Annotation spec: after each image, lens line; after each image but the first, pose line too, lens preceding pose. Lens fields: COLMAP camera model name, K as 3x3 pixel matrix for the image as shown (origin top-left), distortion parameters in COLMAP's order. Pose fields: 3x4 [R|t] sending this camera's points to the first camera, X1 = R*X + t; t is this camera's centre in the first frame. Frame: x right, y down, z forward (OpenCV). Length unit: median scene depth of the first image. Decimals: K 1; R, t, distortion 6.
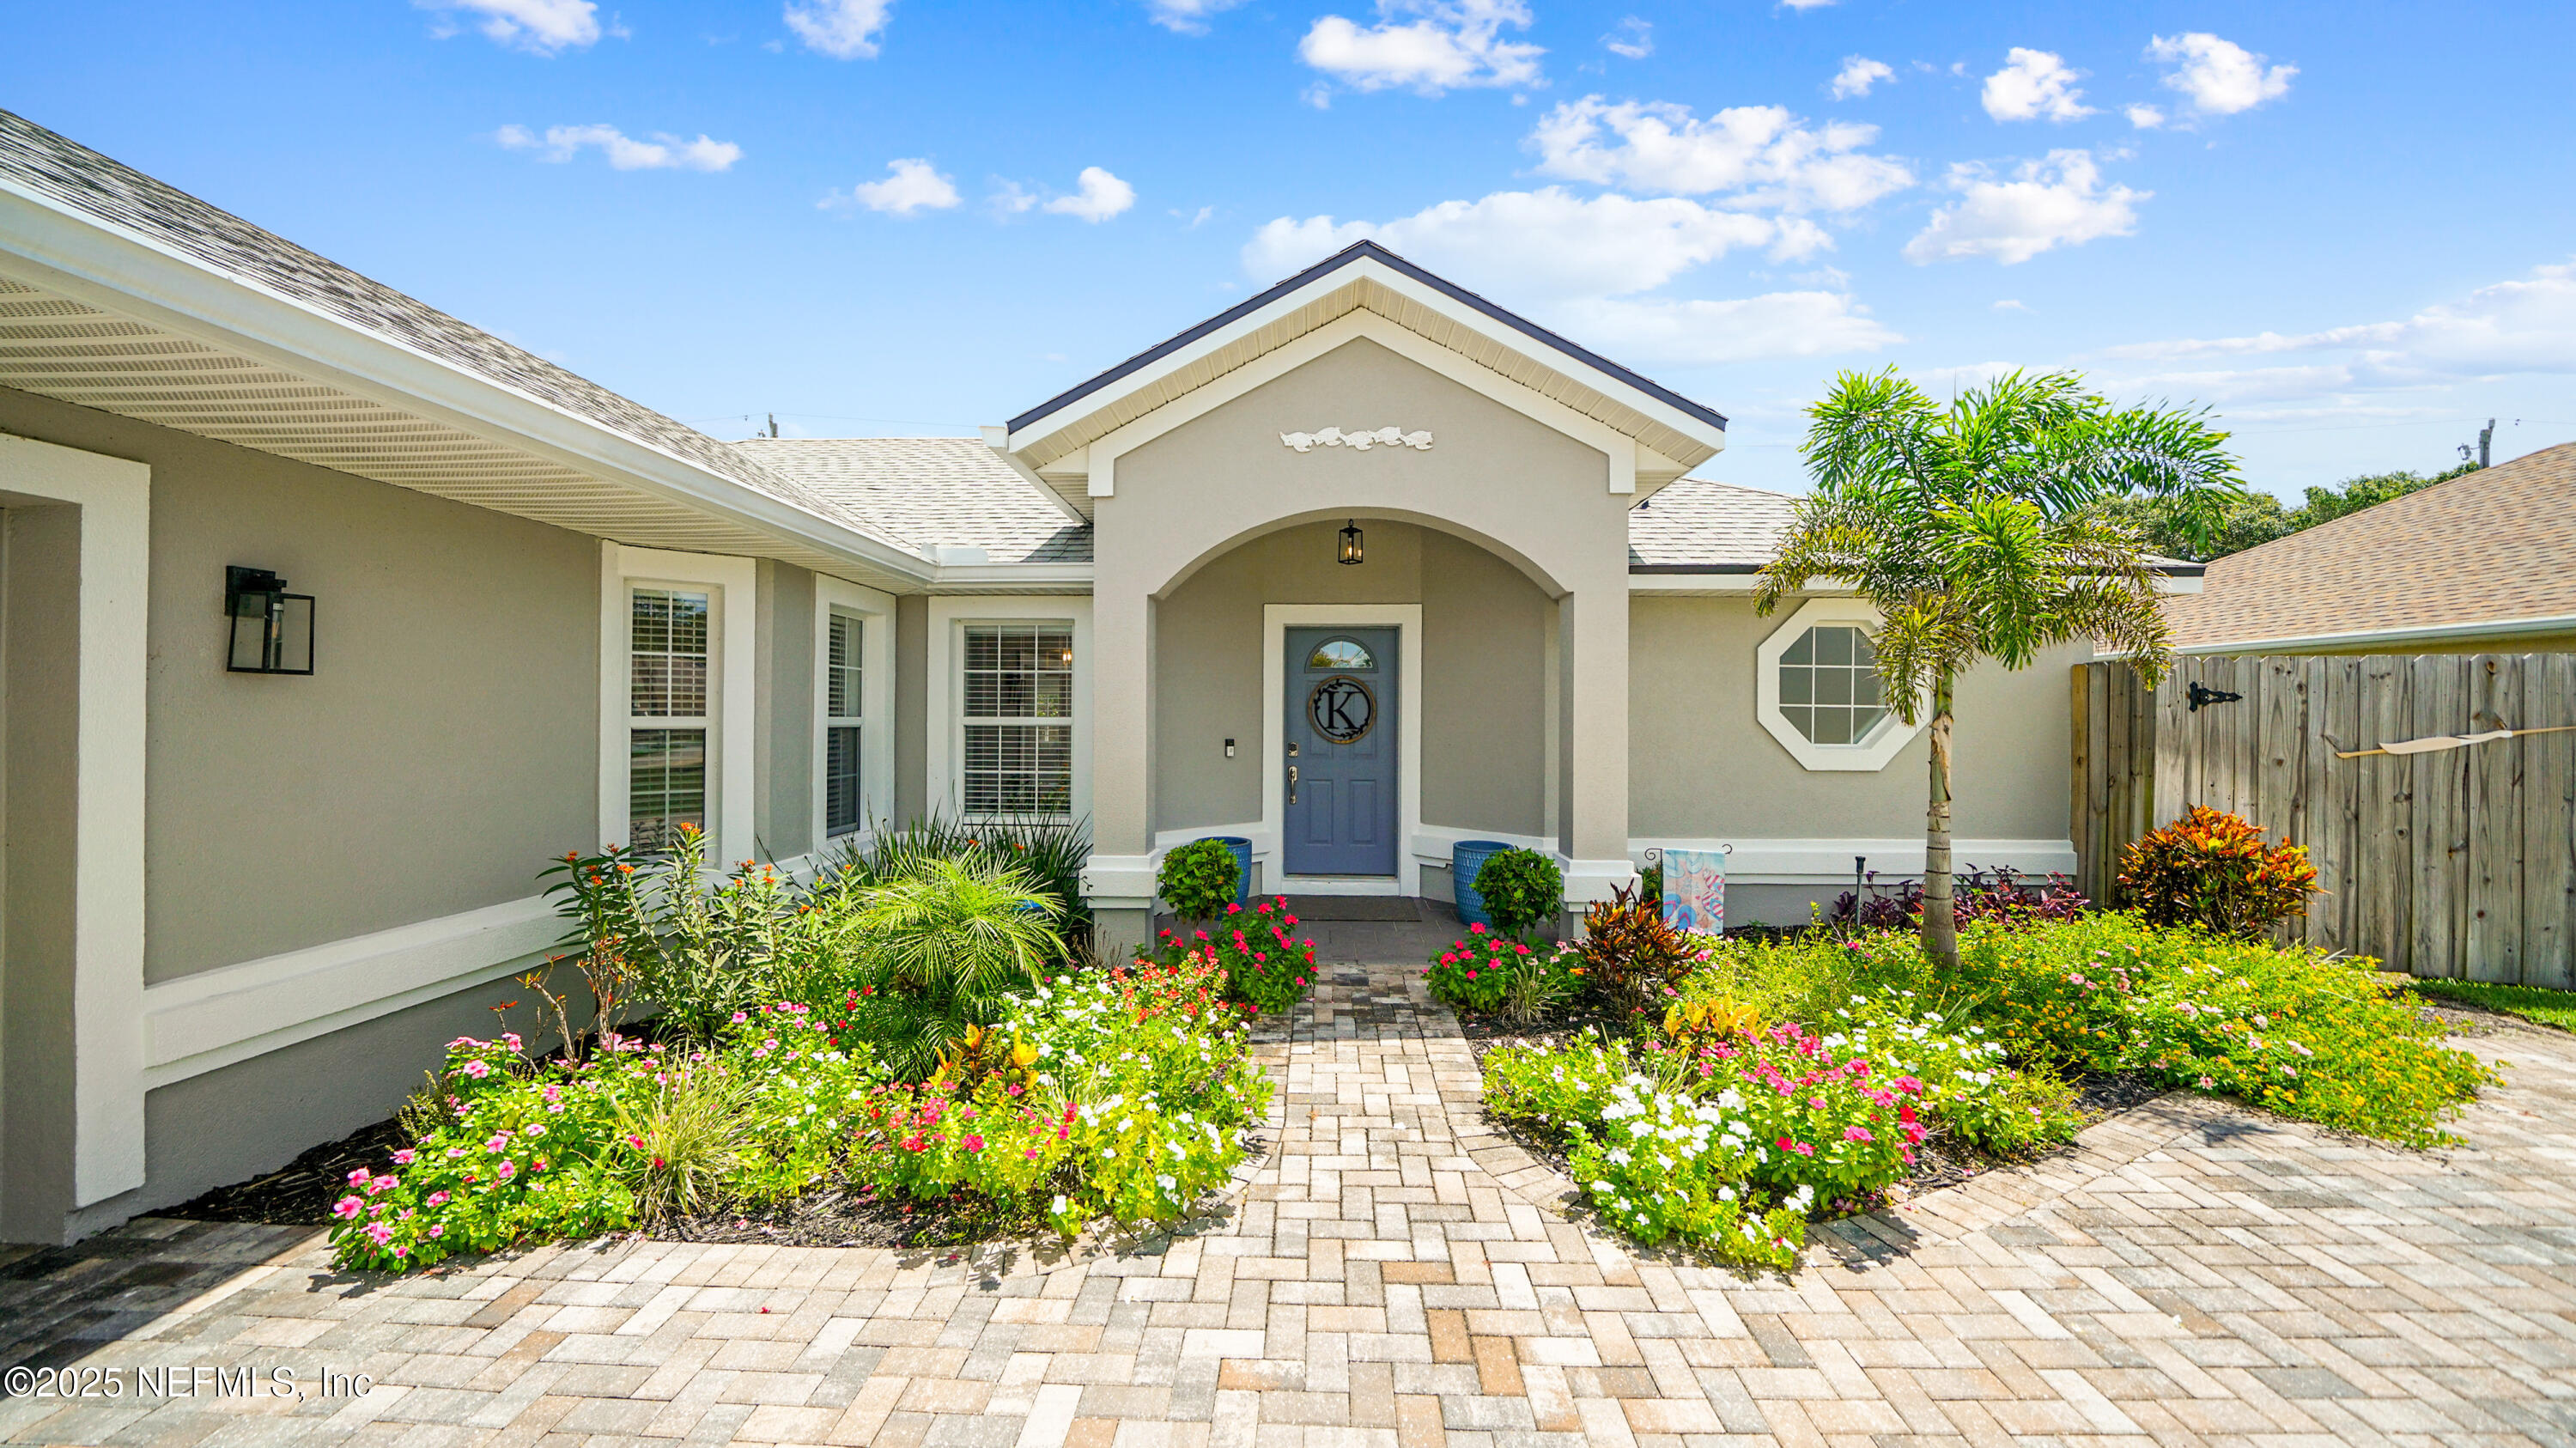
lens RADIAL K [[904.6, 0, 1287.1], [0, 904.6, 714.4], [0, 0, 1]] dist [-0.020461, 0.000069]
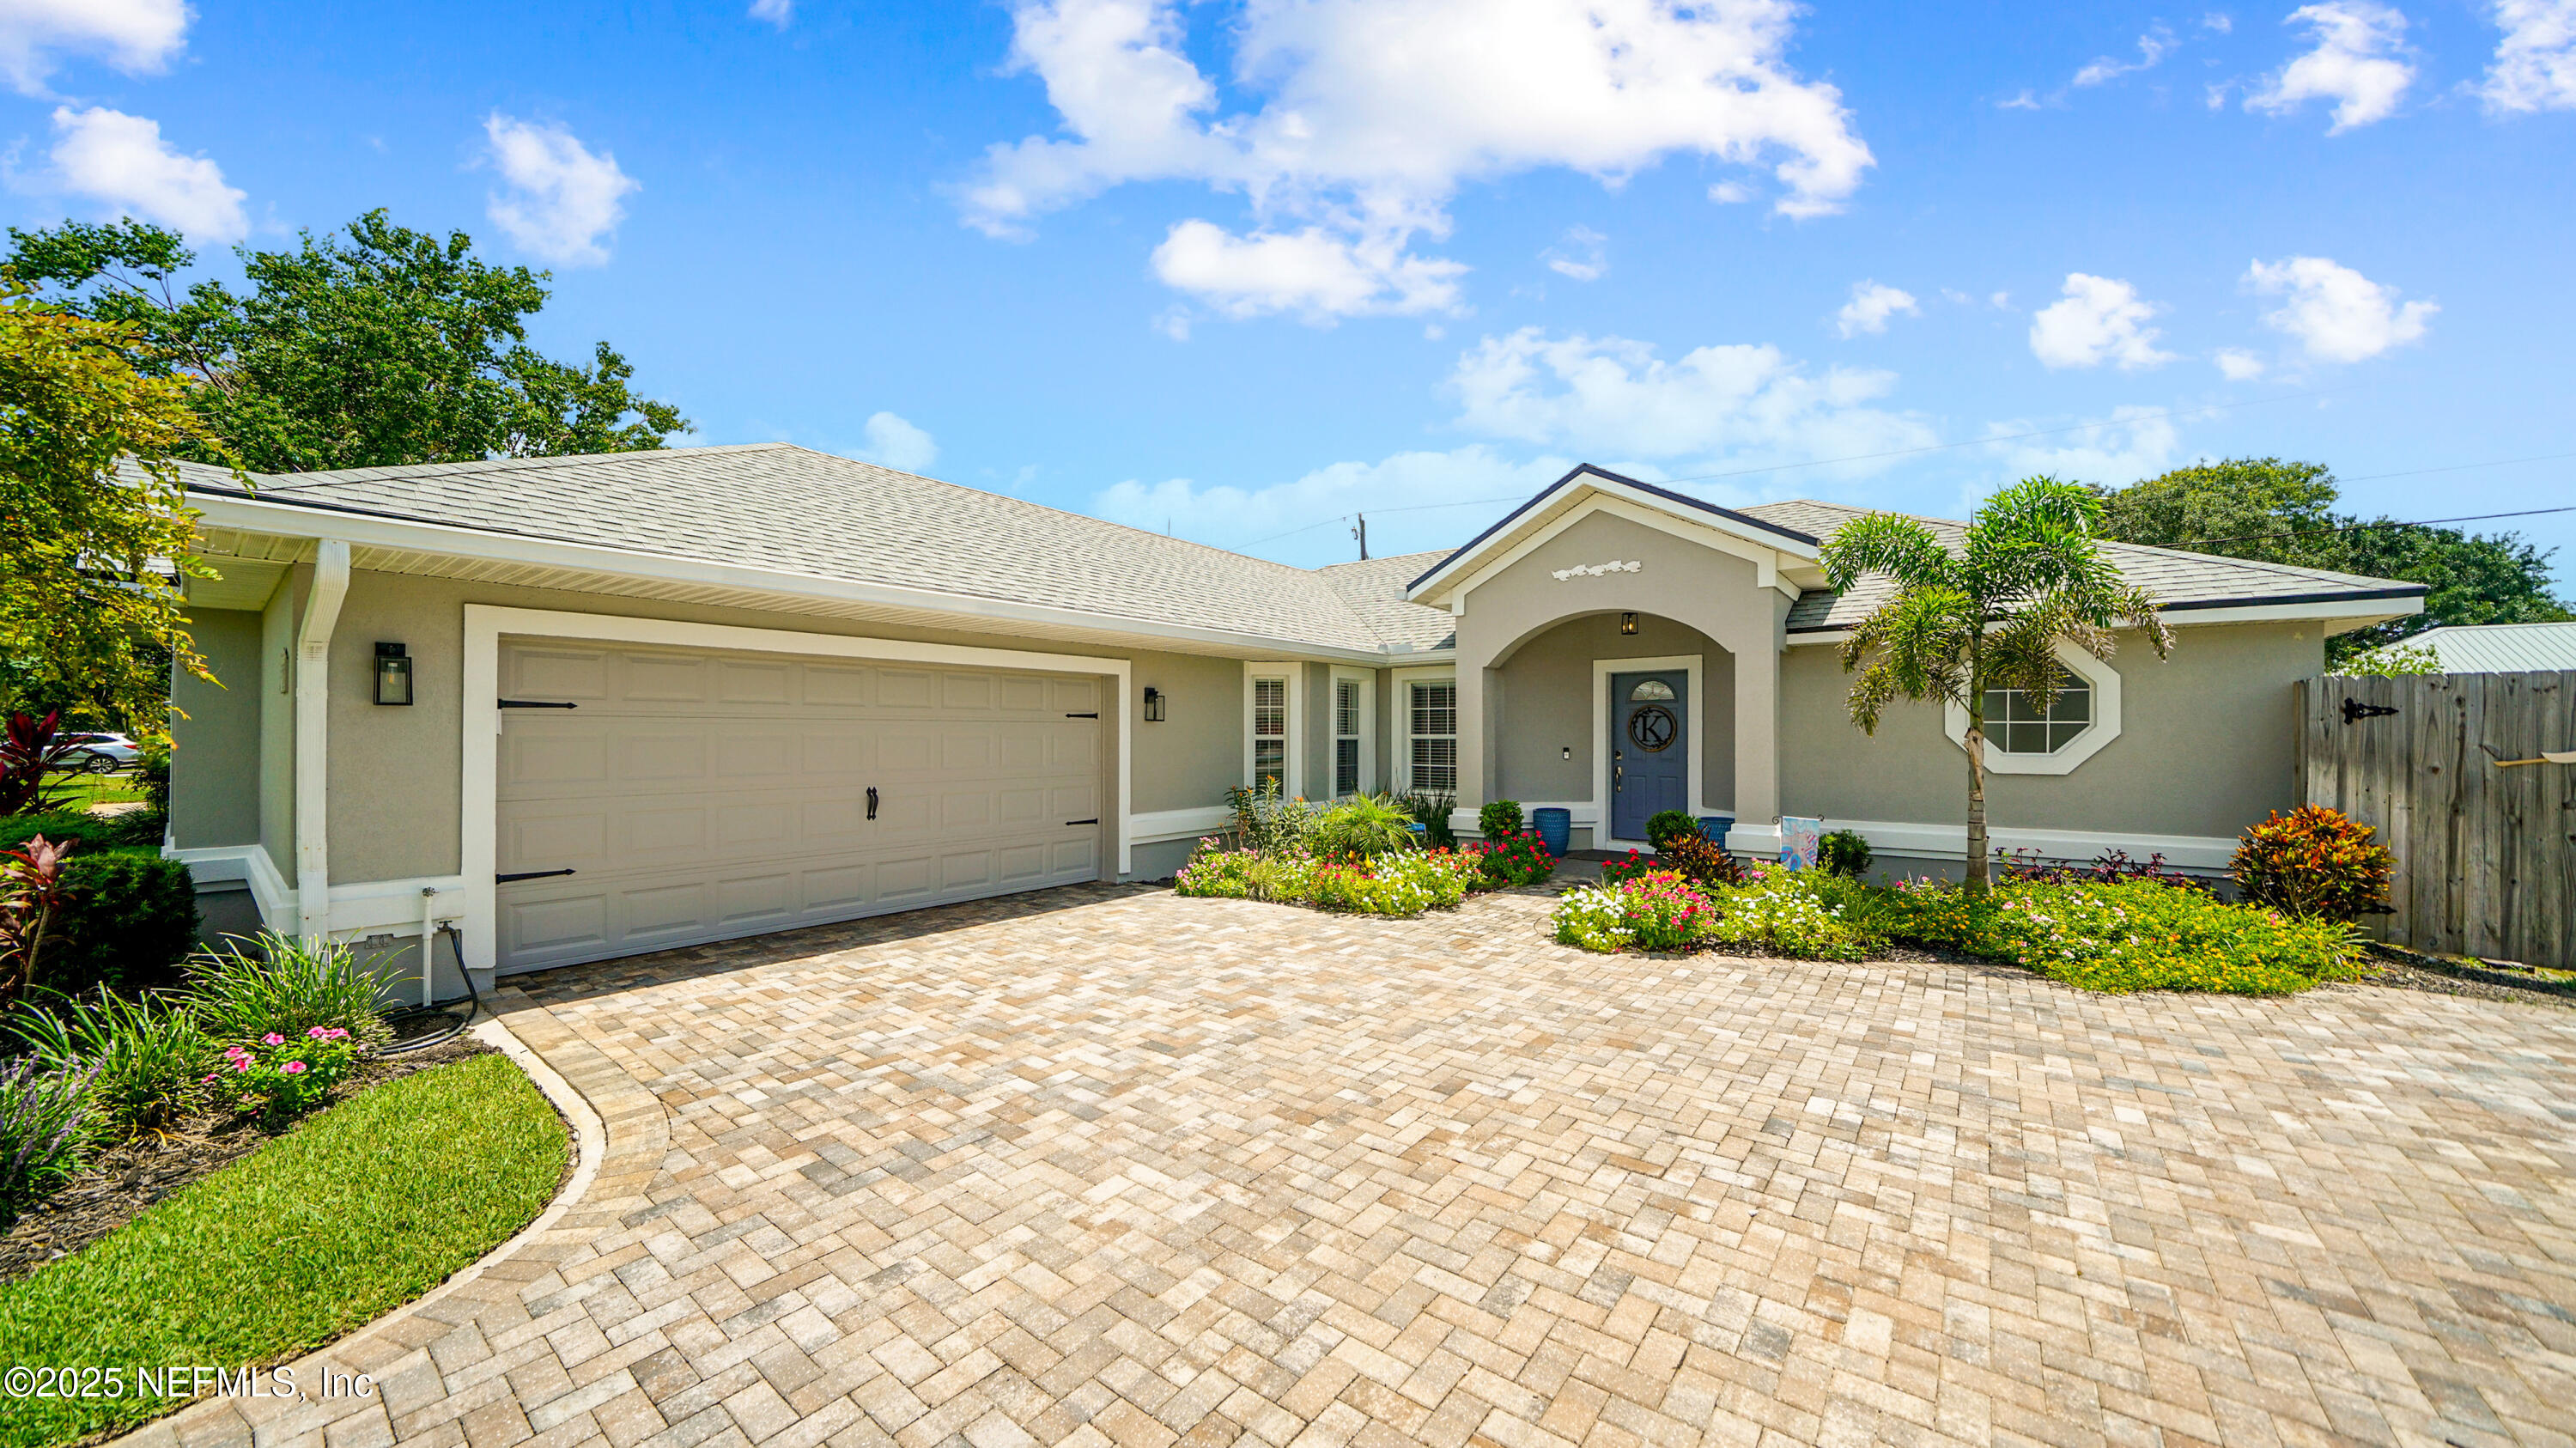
lens RADIAL K [[904.1, 0, 1288.0], [0, 904.1, 724.0], [0, 0, 1]] dist [-0.013956, 0.000240]
pose [[0.806707, -0.011524, -0.590840, 0.625459], [0.005444, 0.999912, -0.012070, 0.002641], [0.590927, 0.006520, 0.806699, -0.730694]]
